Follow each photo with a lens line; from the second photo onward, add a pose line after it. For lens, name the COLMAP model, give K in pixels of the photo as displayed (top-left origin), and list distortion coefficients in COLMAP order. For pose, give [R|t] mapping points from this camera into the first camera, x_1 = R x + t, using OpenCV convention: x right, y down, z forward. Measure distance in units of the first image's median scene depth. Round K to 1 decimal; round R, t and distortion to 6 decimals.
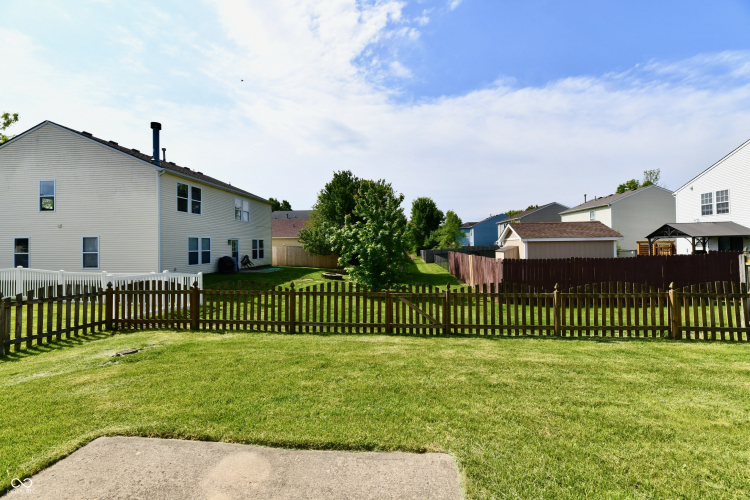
lens RADIAL K [[308.4, 0, 378.8], [0, 308.4, 242.0], [0, 0, 1]] dist [-0.000549, -0.002849]
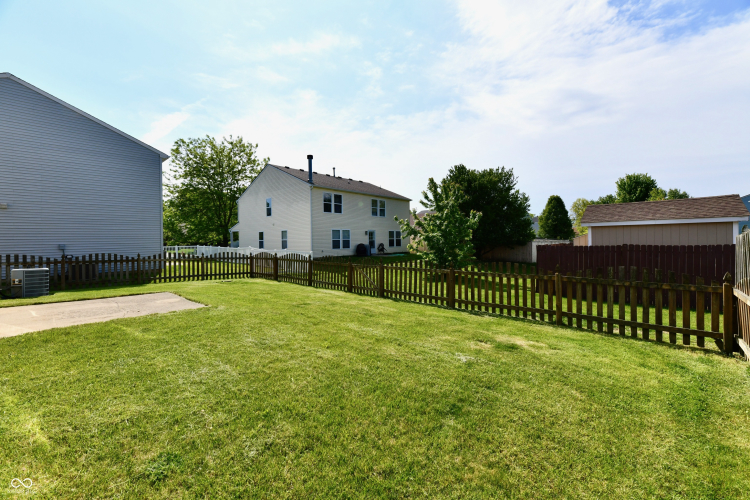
lens RADIAL K [[312.2, 0, 383.1], [0, 312.2, 250.0], [0, 0, 1]] dist [0.002543, 0.000145]
pose [[0.800820, 0.019350, -0.598592, 0.617134], [0.010087, 0.998900, 0.045786, 0.020282], [0.598820, -0.042705, 0.799744, -0.047130]]
